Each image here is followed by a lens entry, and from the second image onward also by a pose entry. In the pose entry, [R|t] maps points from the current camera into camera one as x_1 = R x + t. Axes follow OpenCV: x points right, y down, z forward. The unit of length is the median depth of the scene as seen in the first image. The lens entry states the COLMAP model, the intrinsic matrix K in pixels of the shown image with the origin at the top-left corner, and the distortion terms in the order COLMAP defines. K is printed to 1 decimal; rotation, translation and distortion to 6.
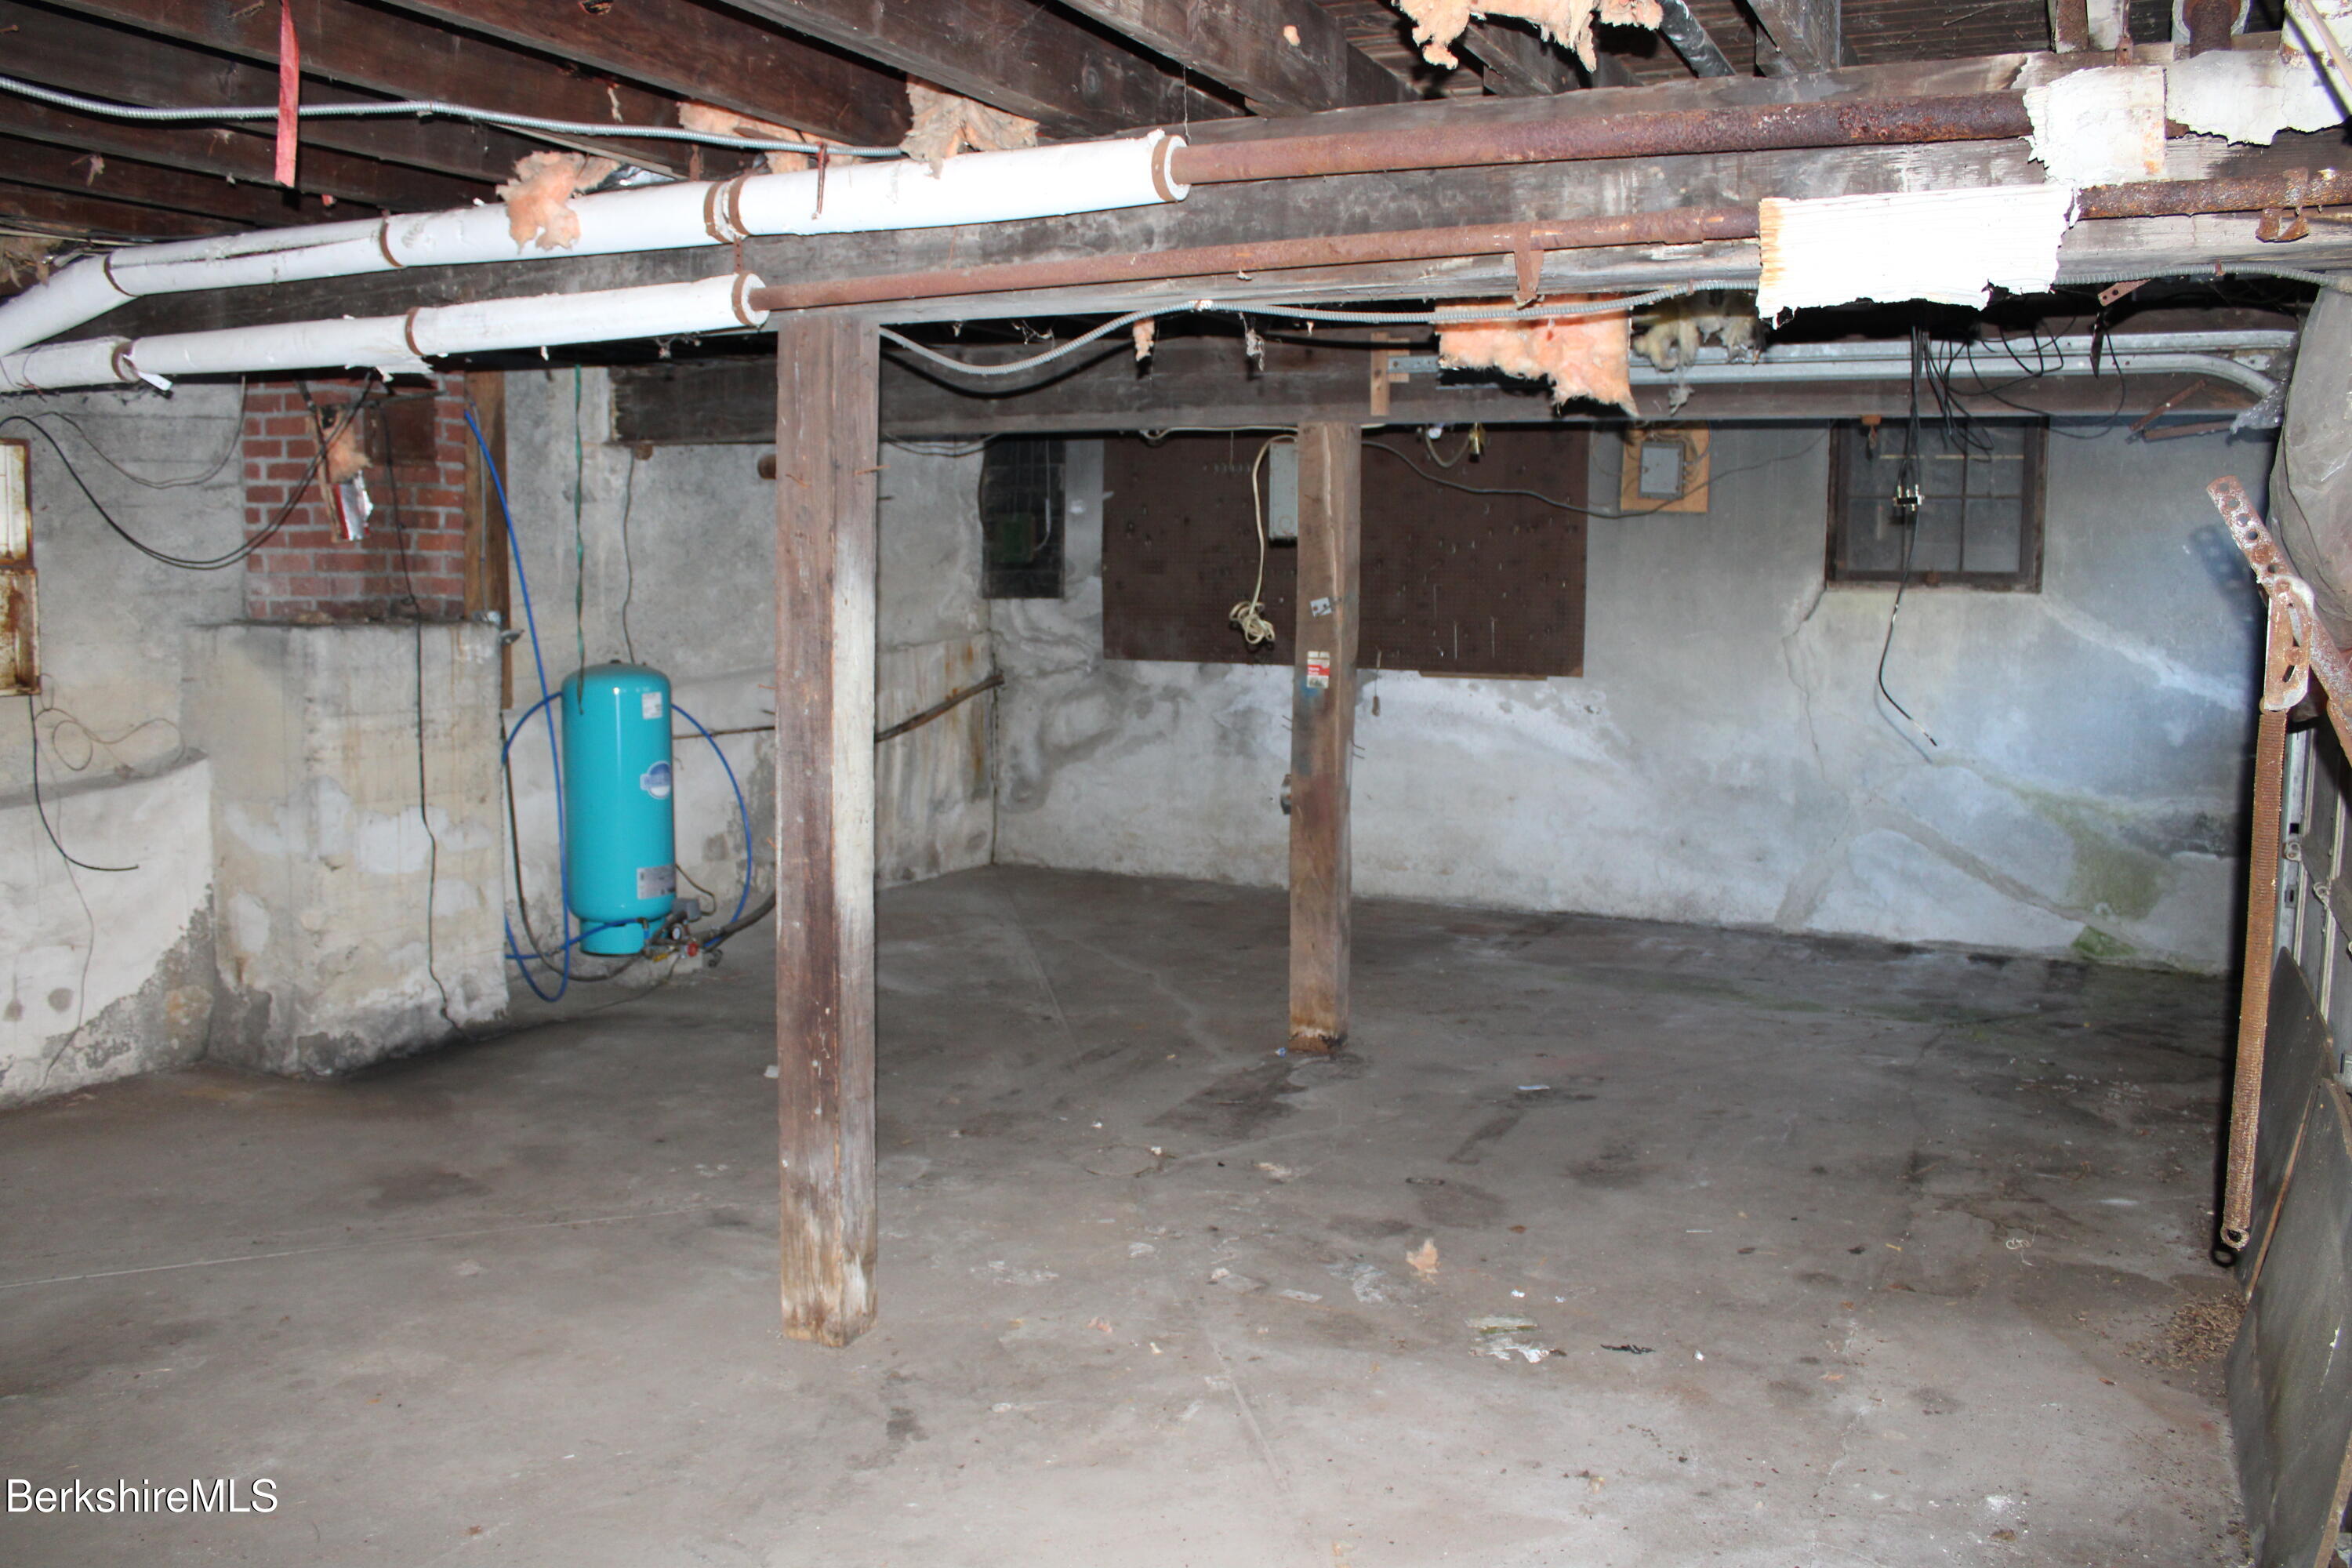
lens RADIAL K [[1948.4, 0, 1176.0], [0, 1948.4, 784.0], [0, 0, 1]] dist [-0.141699, 0.117660]
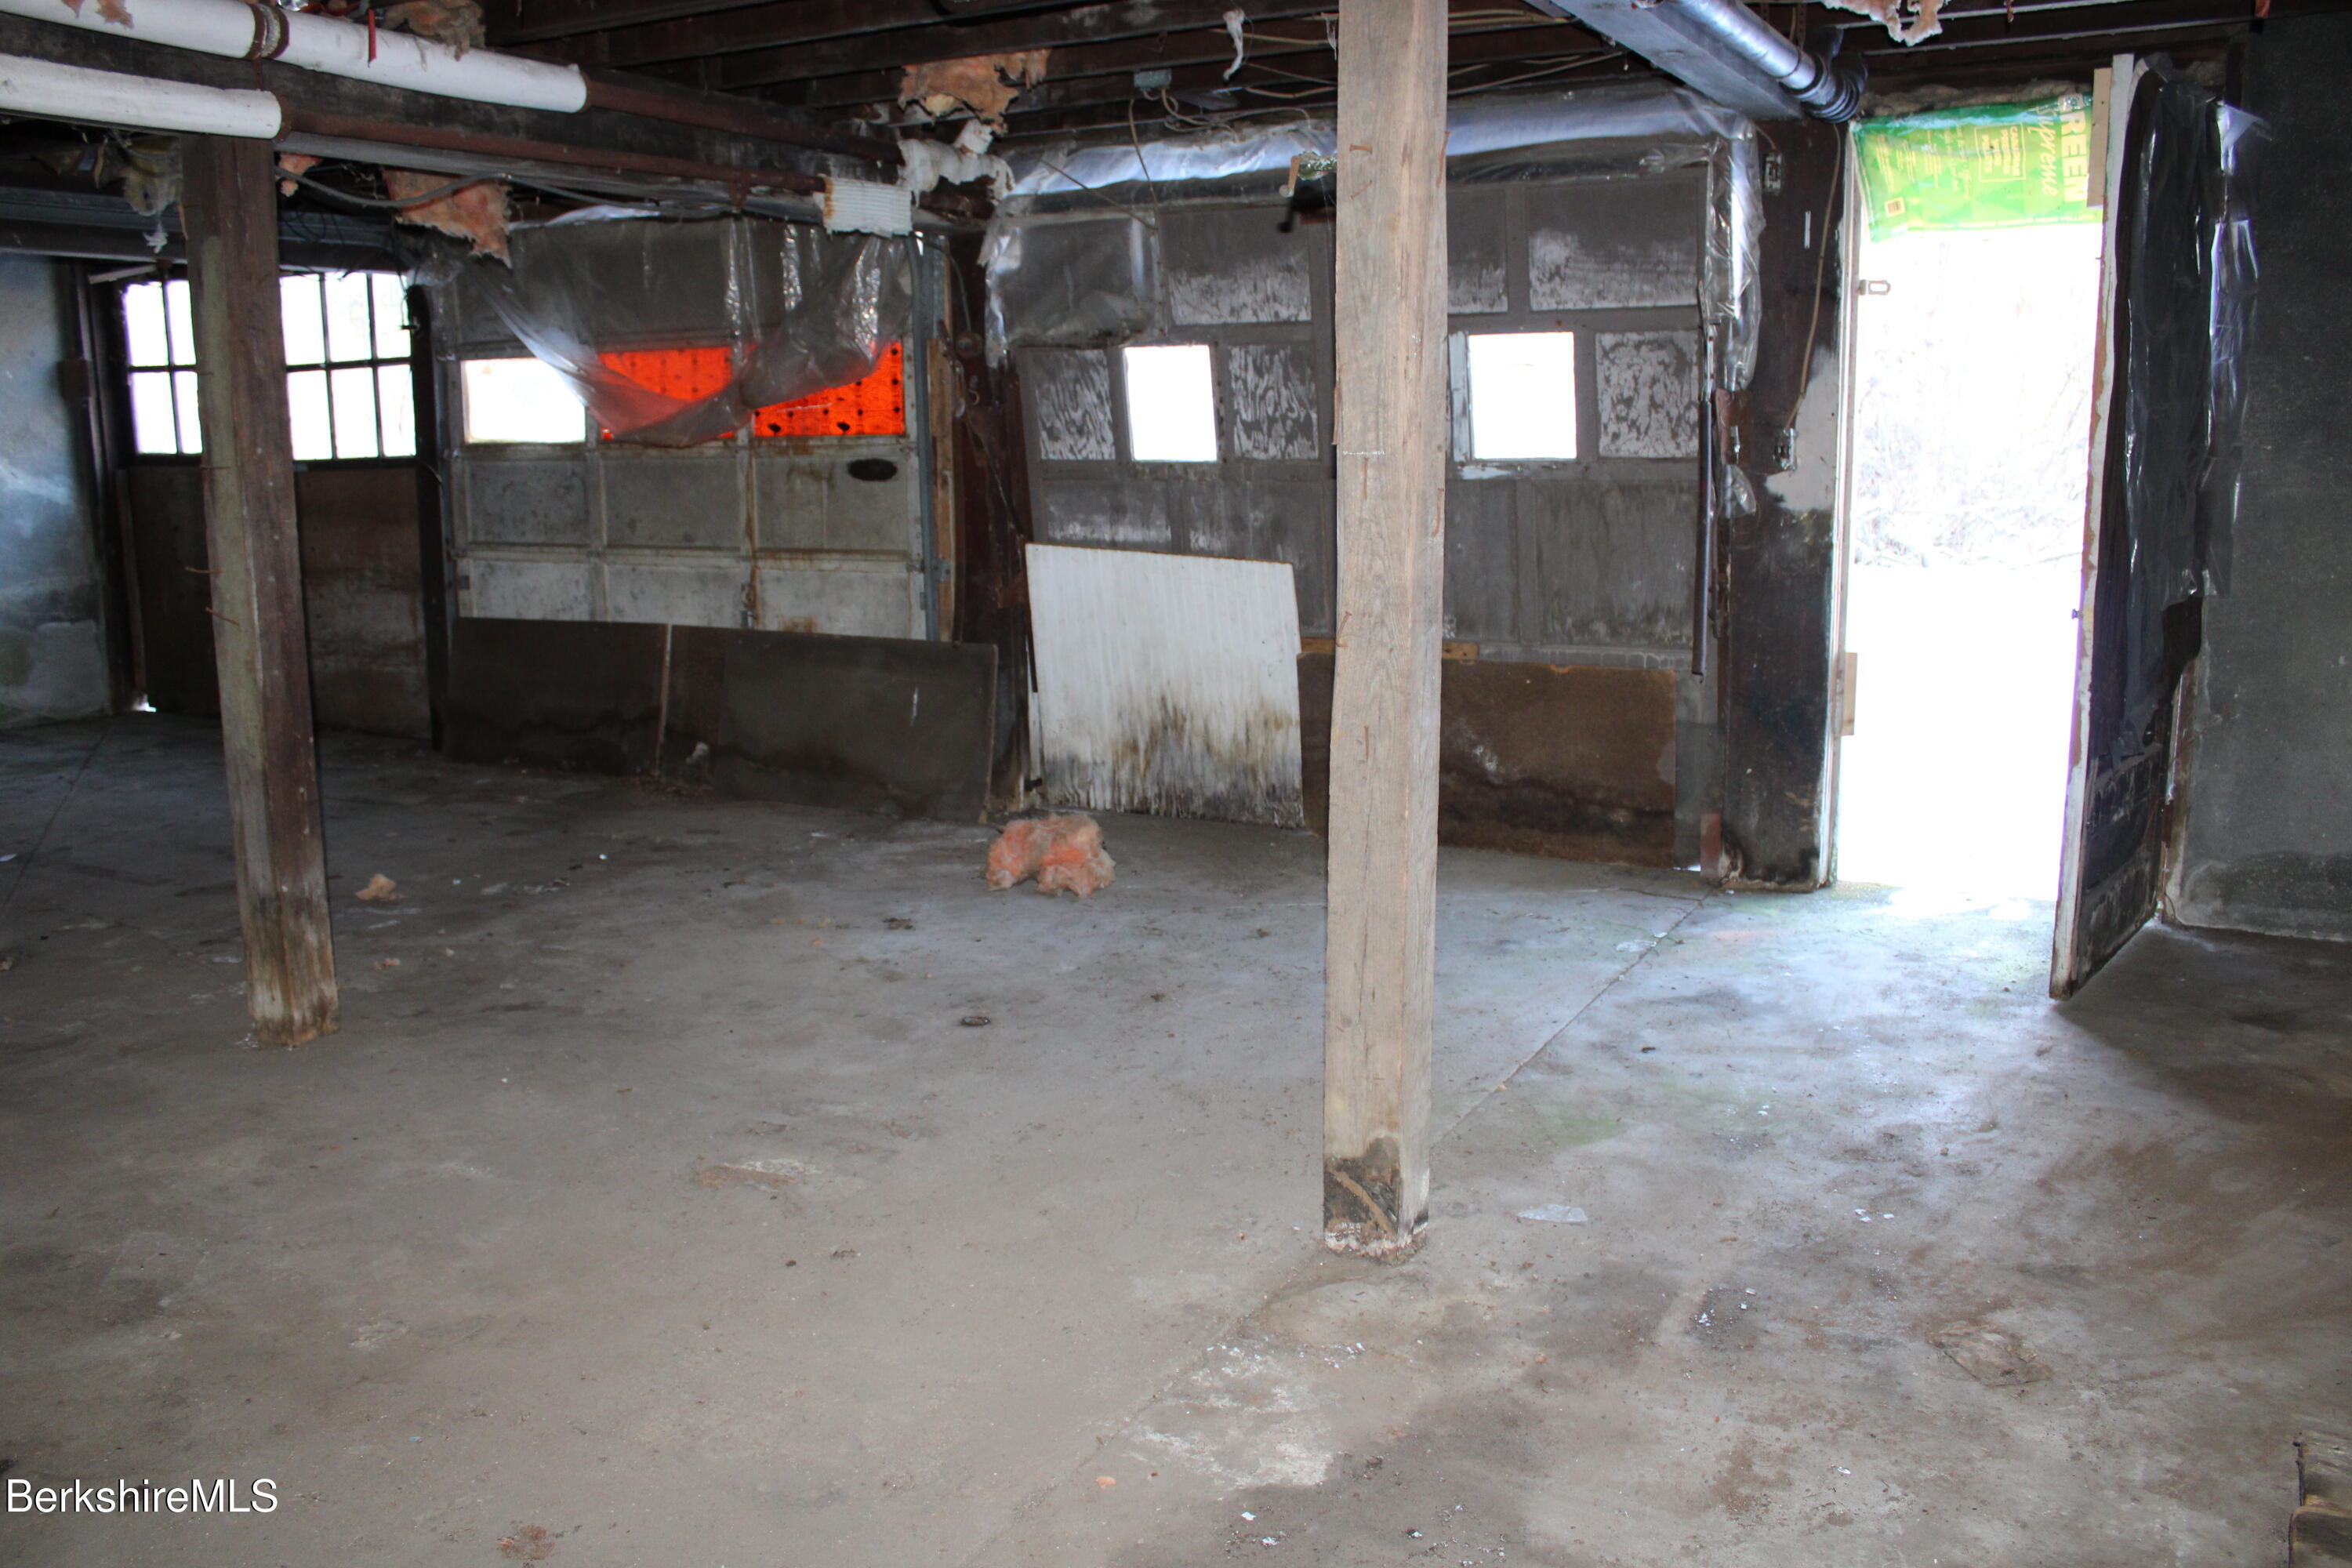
lens RADIAL K [[1948.4, 0, 1176.0], [0, 1948.4, 784.0], [0, 0, 1]] dist [-0.141699, 0.117660]
pose [[0.029868, -0.195239, 0.980301, -1.303200], [0.120665, 0.974270, 0.190362, -0.012550], [-0.992244, 0.112602, 0.052658, 0.426934]]
